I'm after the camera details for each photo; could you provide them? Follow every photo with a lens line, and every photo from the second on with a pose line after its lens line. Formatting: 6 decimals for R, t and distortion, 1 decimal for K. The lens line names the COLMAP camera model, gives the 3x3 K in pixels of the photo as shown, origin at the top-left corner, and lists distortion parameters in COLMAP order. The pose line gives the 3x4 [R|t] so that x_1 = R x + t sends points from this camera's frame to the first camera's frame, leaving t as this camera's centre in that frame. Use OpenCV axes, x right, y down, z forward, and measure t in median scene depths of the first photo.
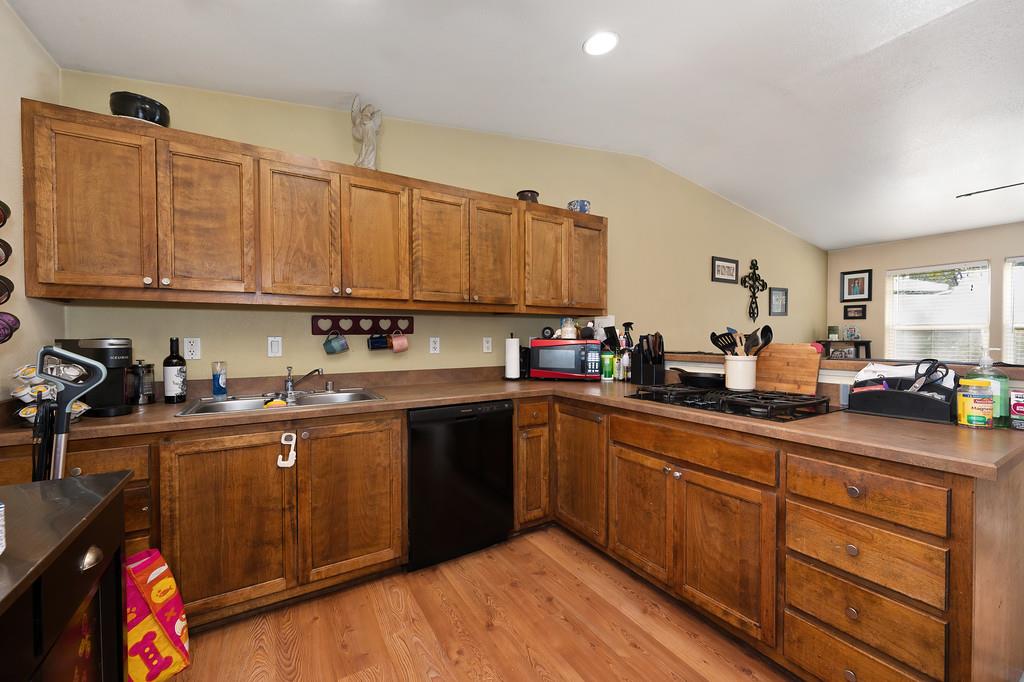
lens RADIAL K [[403.7, 0, 515.5], [0, 403.7, 342.0], [0, 0, 1]] dist [-0.004109, -0.000514]
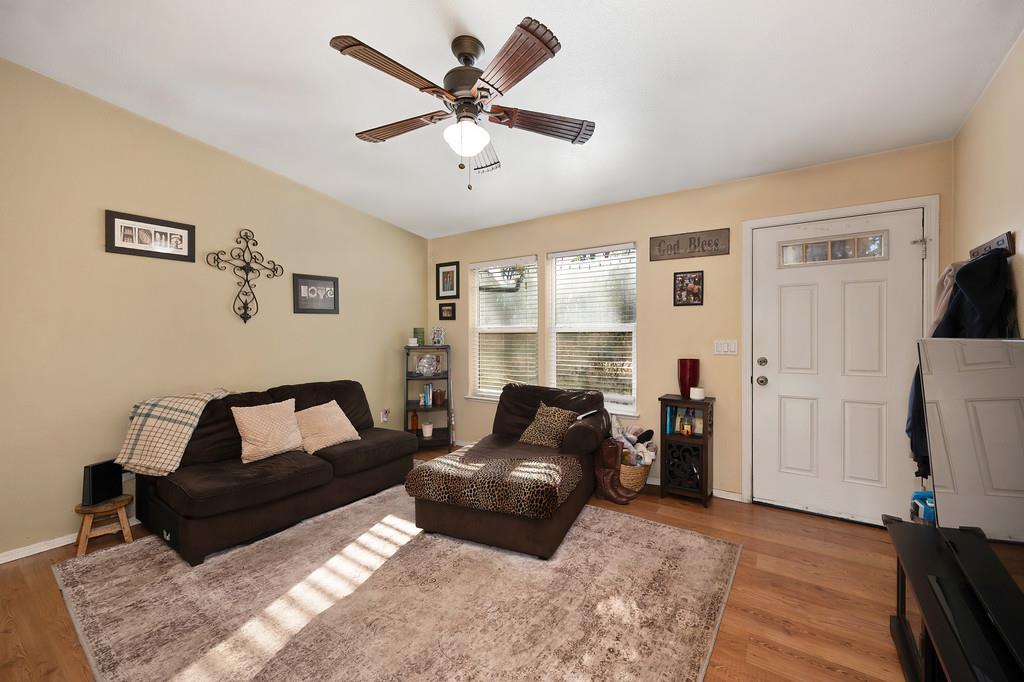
lens RADIAL K [[403.7, 0, 513.6], [0, 403.7, 337.3], [0, 0, 1]] dist [-0.004109, -0.000514]
pose [[0.910587, -0.005103, 0.413286, 1.228658], [0.009051, 0.999930, -0.007595, -0.024851], [-0.413218, 0.010657, 0.910570, 0.340690]]
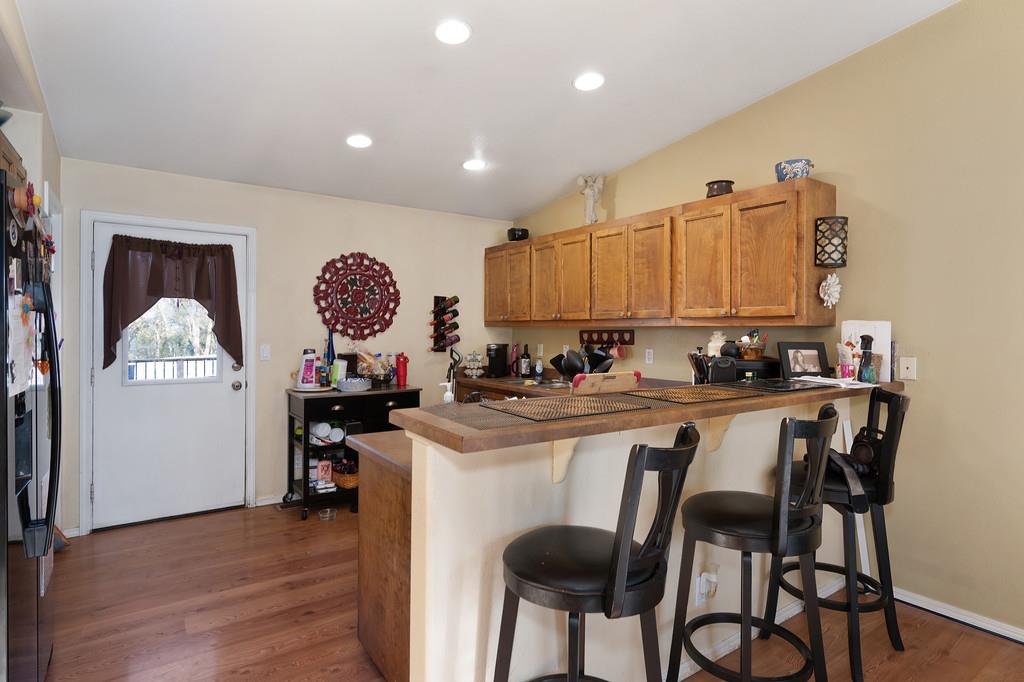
lens RADIAL K [[537.3, 0, 513.1], [0, 537.3, 332.0], [0, 0, 1]] dist [0.004431, 0.000219]
pose [[0.065478, 0.004822, -0.997842, 1.200492], [-0.022051, 0.999751, 0.003384, -0.052183], [0.997610, 0.021781, 0.065568, 0.529192]]
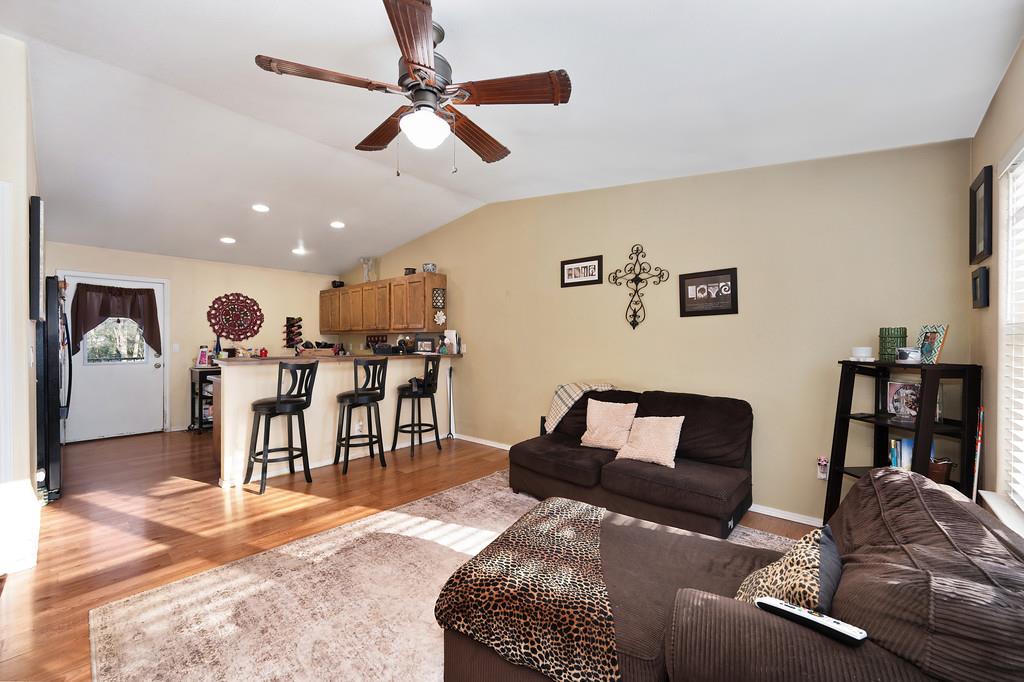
lens RADIAL K [[403.7, 0, 515.8], [0, 403.7, 342.9], [0, 0, 1]] dist [-0.004109, -0.000514]
pose [[0.303353, 0.006994, -0.952852, 2.115889], [-0.017500, 0.999845, 0.001767, -0.033498], [0.952717, 0.016139, 0.303429, 0.956676]]
